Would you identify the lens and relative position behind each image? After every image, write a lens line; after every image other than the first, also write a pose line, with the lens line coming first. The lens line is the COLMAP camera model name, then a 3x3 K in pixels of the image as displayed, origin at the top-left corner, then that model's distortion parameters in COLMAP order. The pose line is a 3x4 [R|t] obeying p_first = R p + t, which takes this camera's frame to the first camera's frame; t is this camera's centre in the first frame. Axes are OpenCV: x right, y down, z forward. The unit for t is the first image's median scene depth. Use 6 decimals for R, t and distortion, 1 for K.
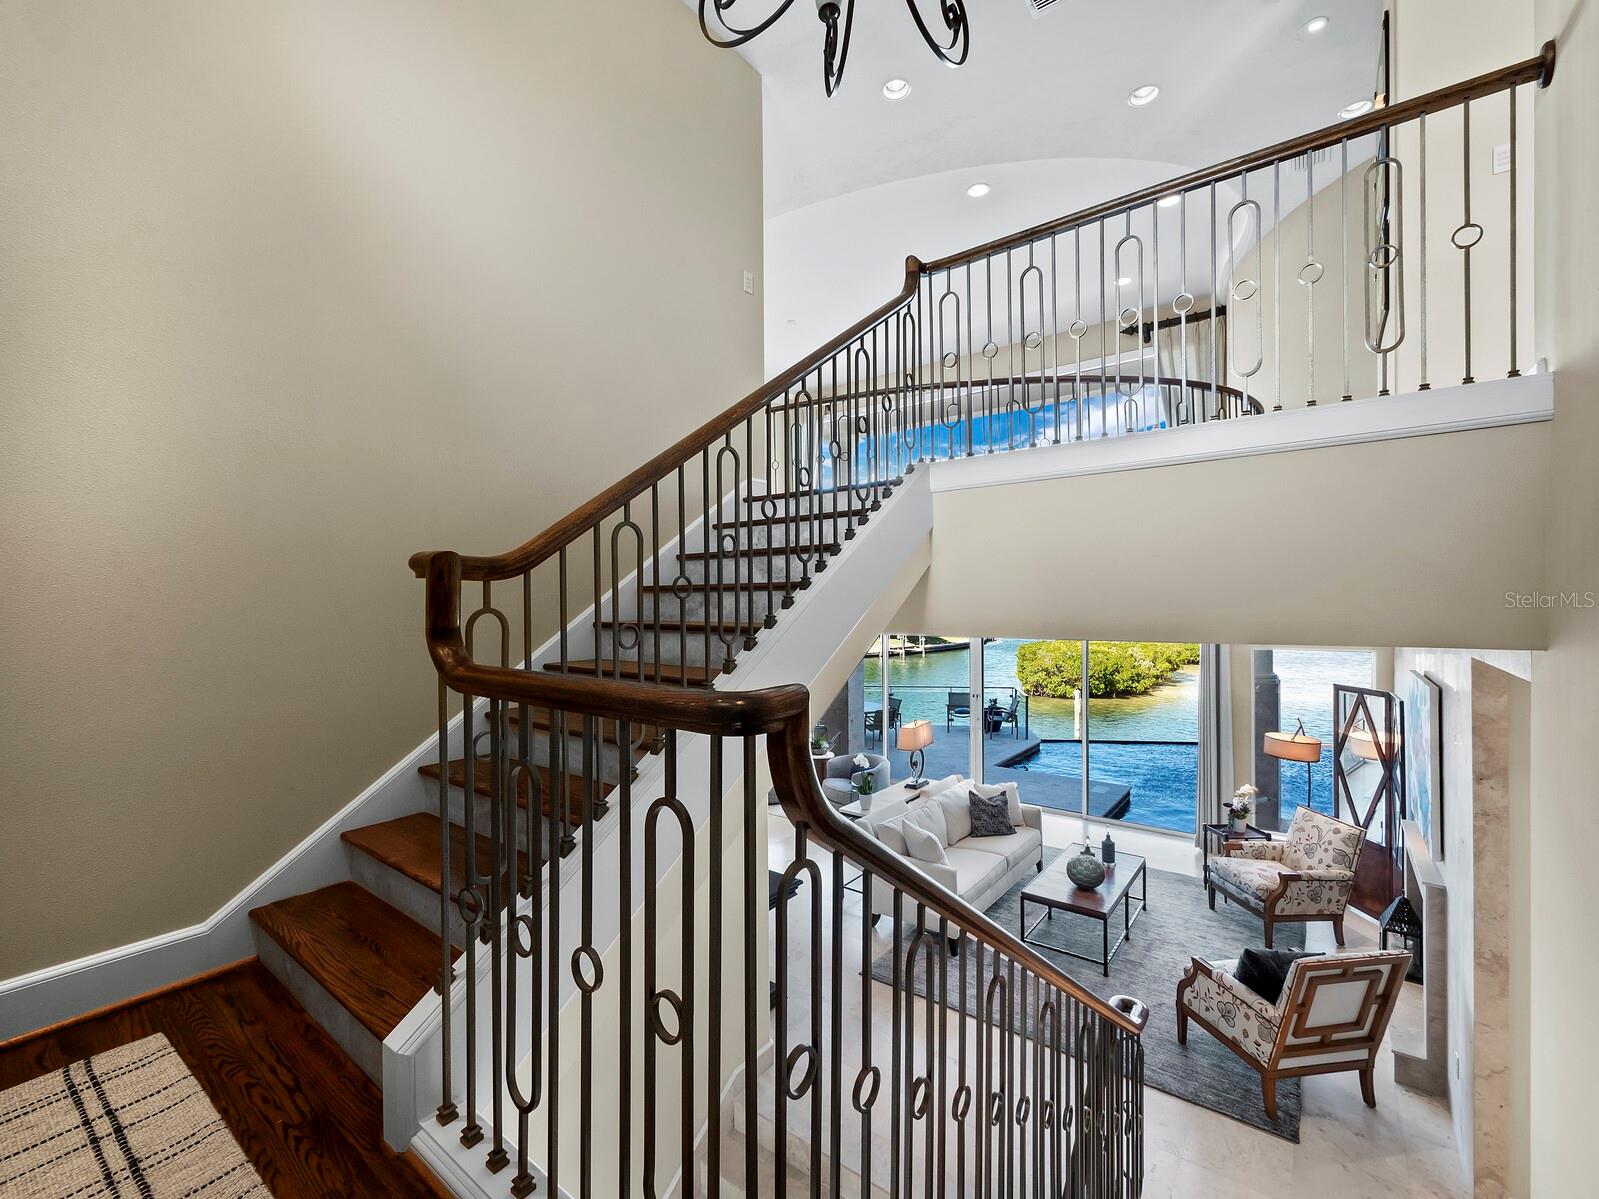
lens RADIAL K [[673.4, 0, 792.2], [0, 673.4, 602.5], [0, 0, 1]] dist [0.000709, 0.000082]
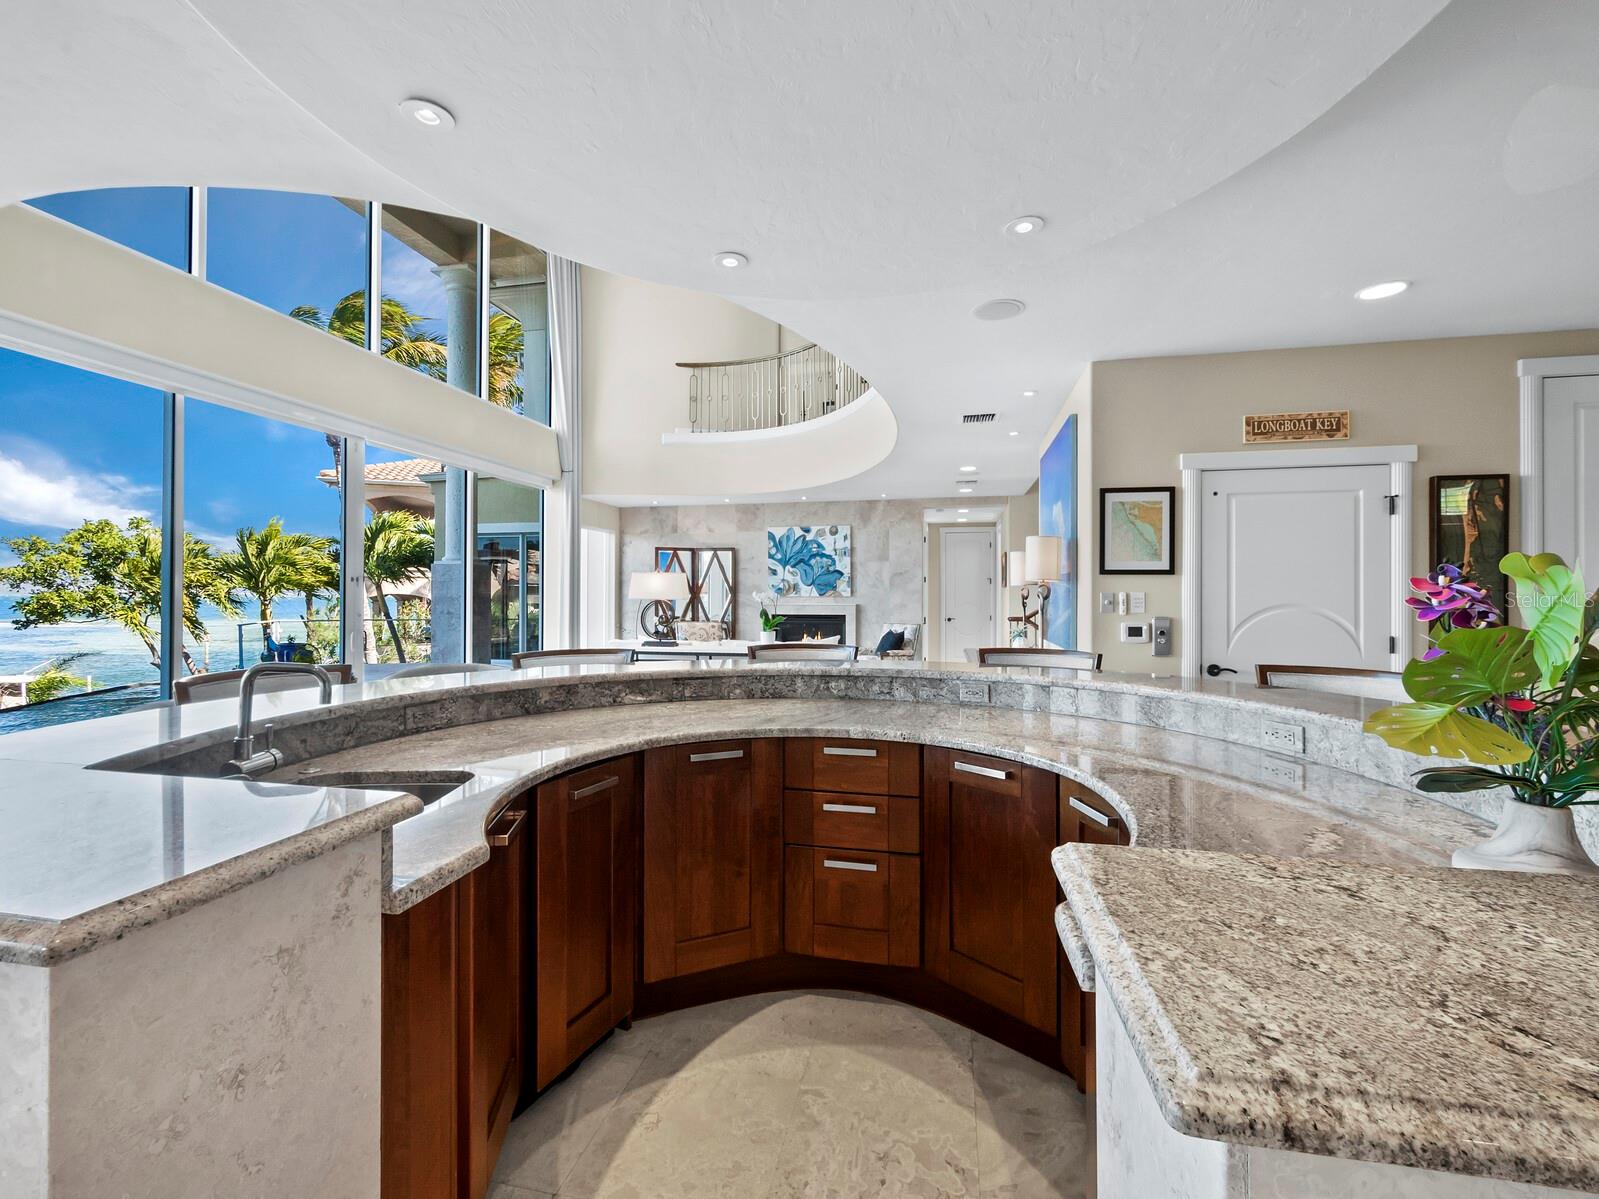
lens RADIAL K [[691.8, 0, 800.9], [0, 691.8, 591.4], [0, 0, 1]] dist [0.002632, 0.000373]
pose [[-0.432767, 0.014301, 0.901392, -0.864590], [0.003558, 0.999893, -0.014155, 0.279792], [-0.901499, -0.002919, -0.432772, 1.571482]]
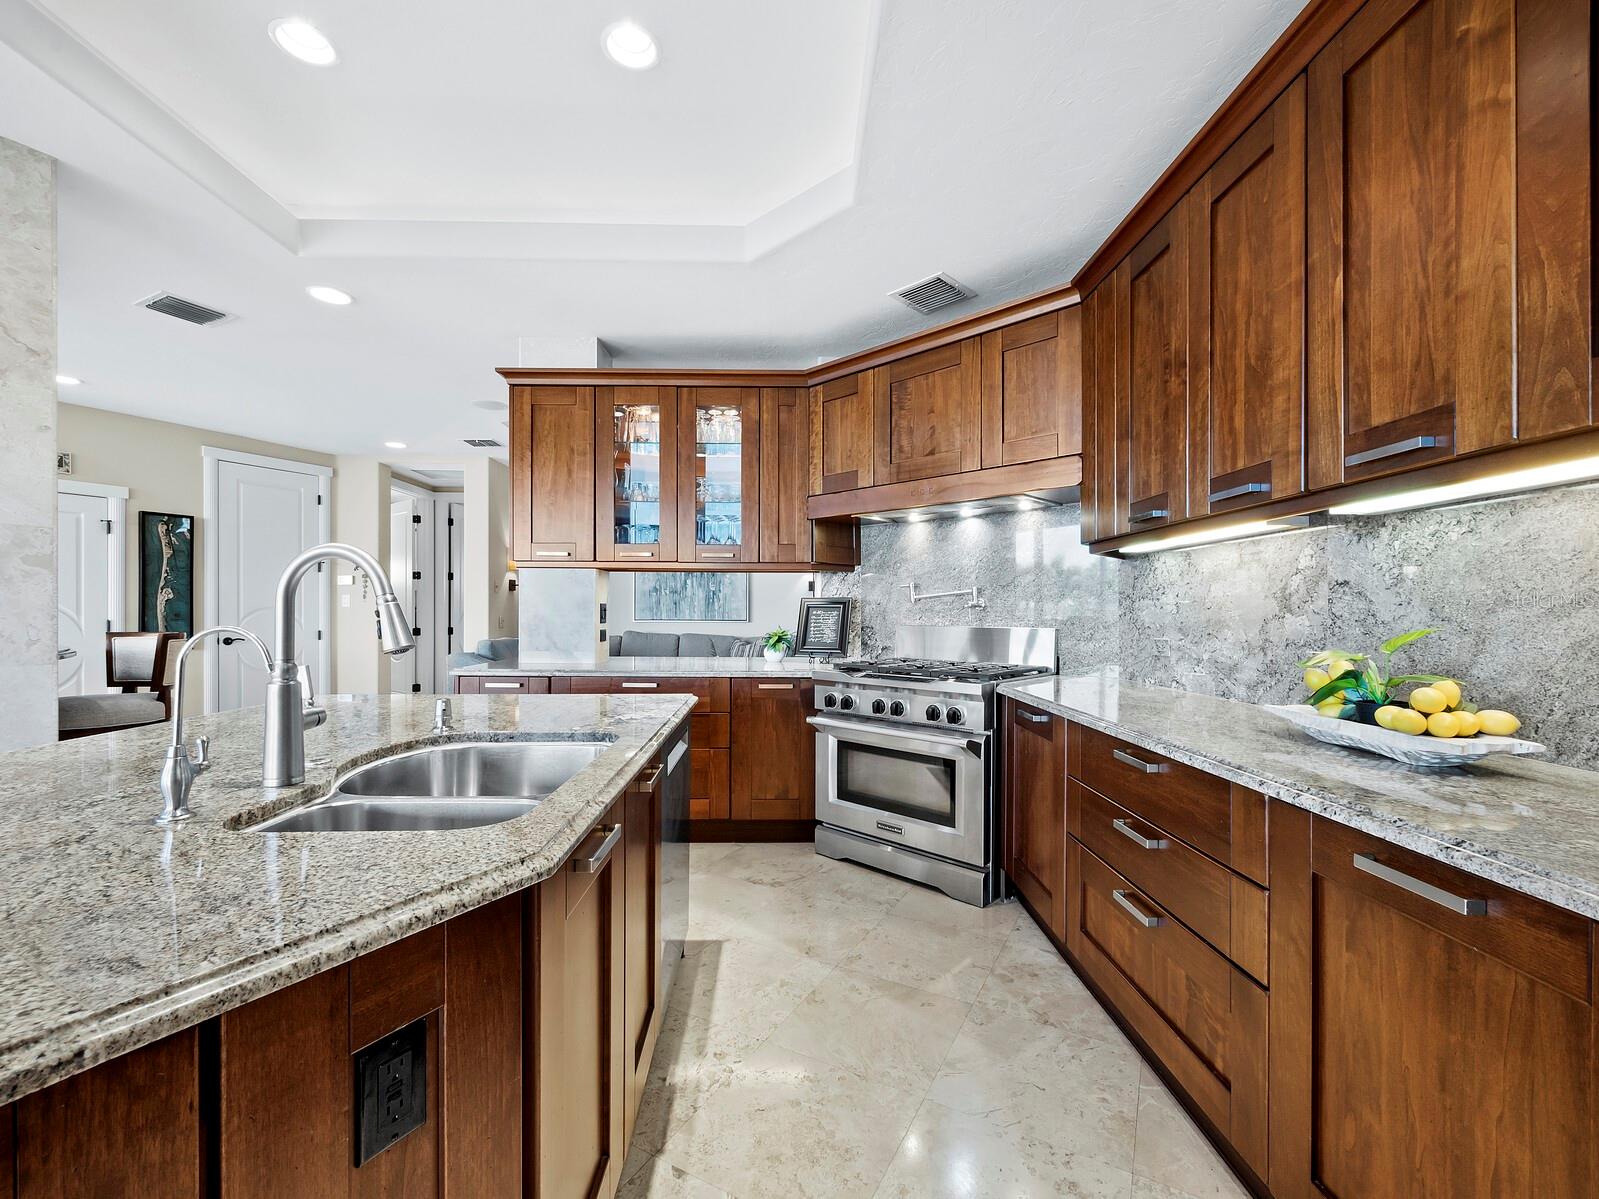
lens RADIAL K [[690.5, 0, 795.5], [0, 690.5, 613.4], [0, 0, 1]] dist [0.002567, 0.000415]
pose [[-0.988695, 0.006442, -0.149804, -1.284547], [0.005637, 0.999967, 0.005800, 0.305779], [0.149837, 0.004890, -0.988699, 1.834671]]
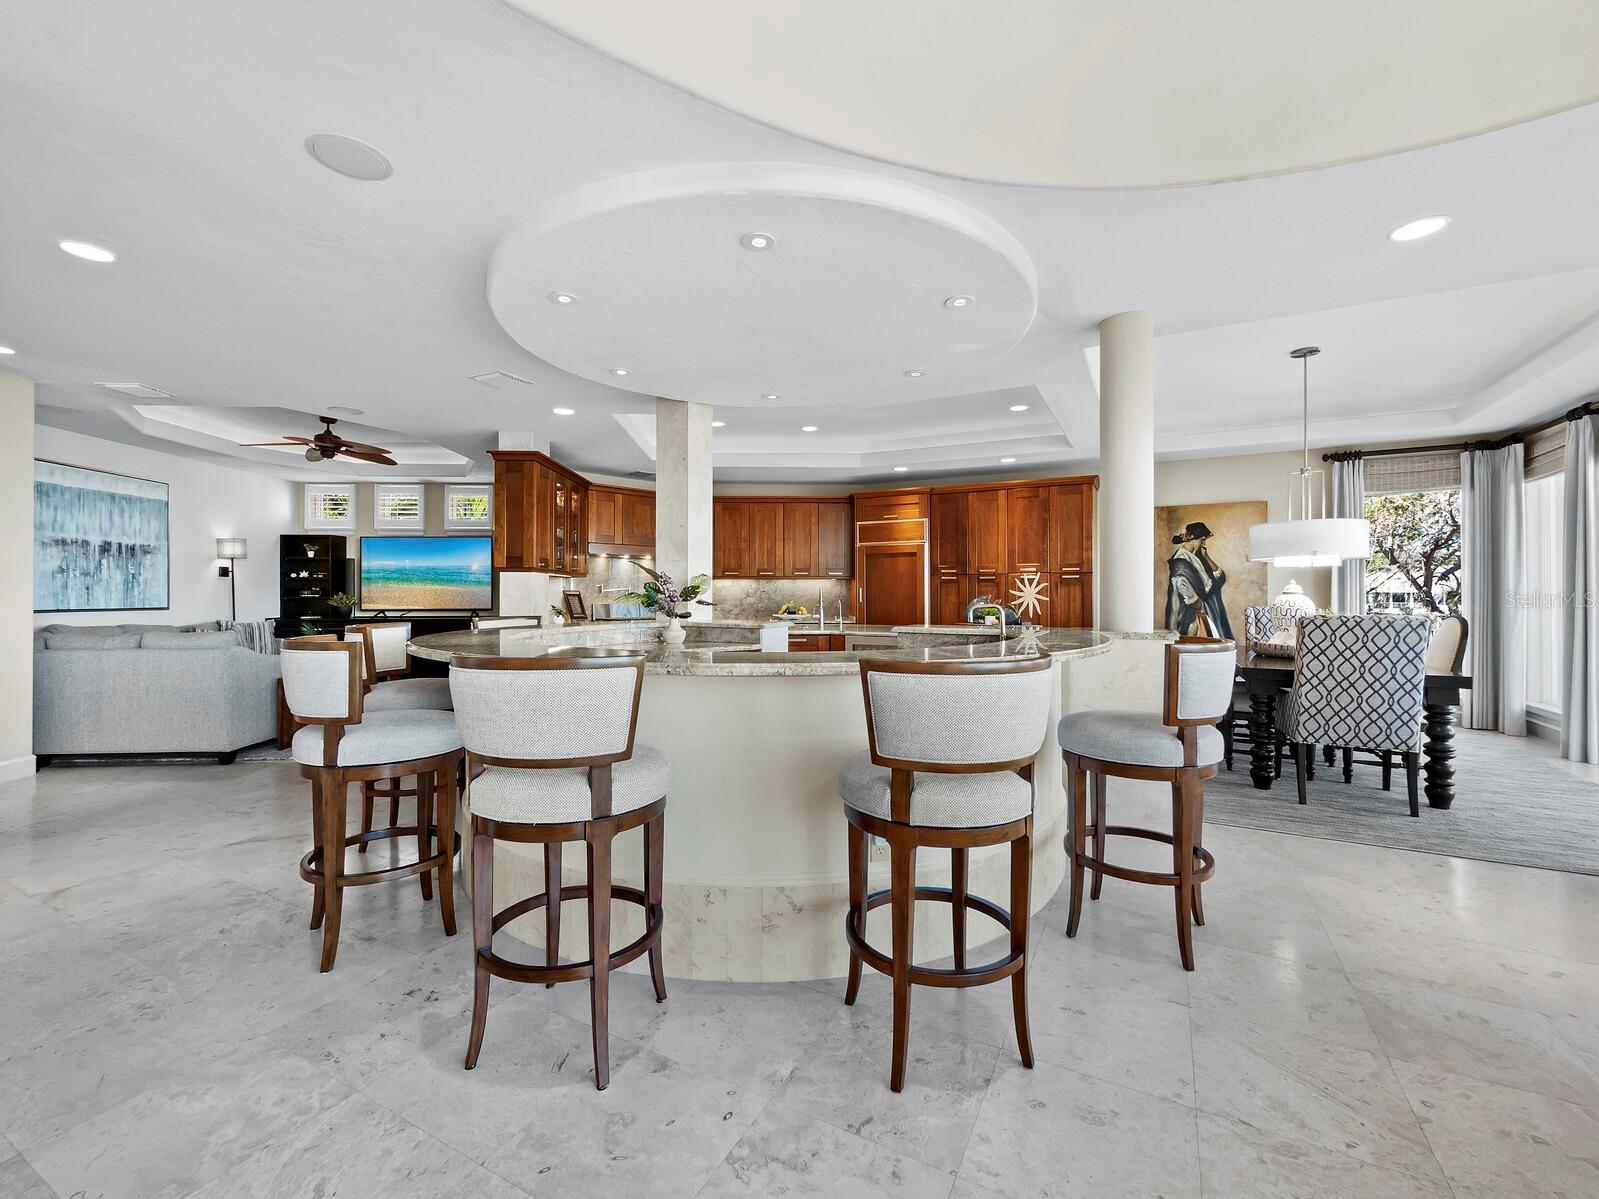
lens RADIAL K [[677.5, 0, 800.8], [0, 677.5, 590.6], [0, 0, 1]] dist [-0.000261, 0.000308]
pose [[0.170130, 0.002700, -0.985418, 0.031951], [-0.004114, 0.999989, 0.002030, 0.288981], [0.985413, 0.003708, 0.170139, 1.361084]]
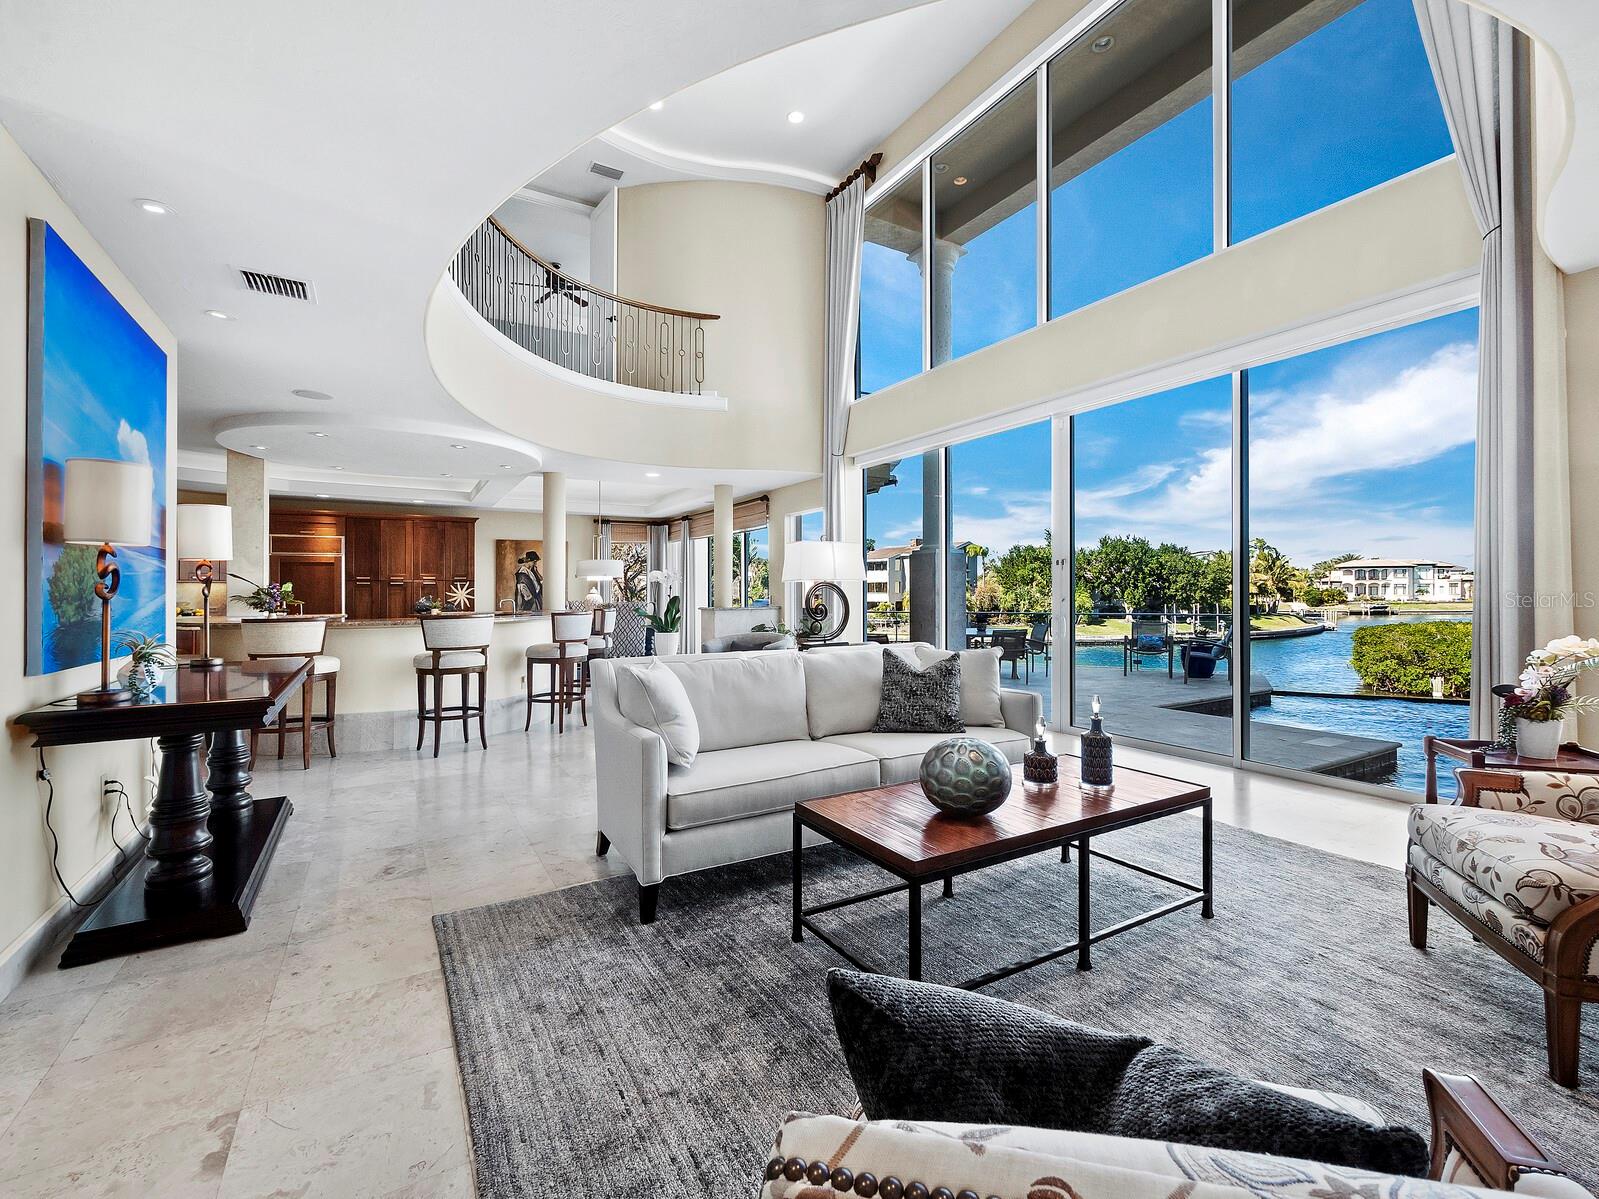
lens RADIAL K [[696.1, 0, 799.4], [0, 696.1, 586.0], [0, 0, 1]] dist [-0.001550, 0.000516]
pose [[0.930068, -0.003061, -0.367375, 0.493399], [0.000021, 0.999966, -0.008277, 0.287405], [0.367388, 0.007690, 0.930036, 0.572403]]
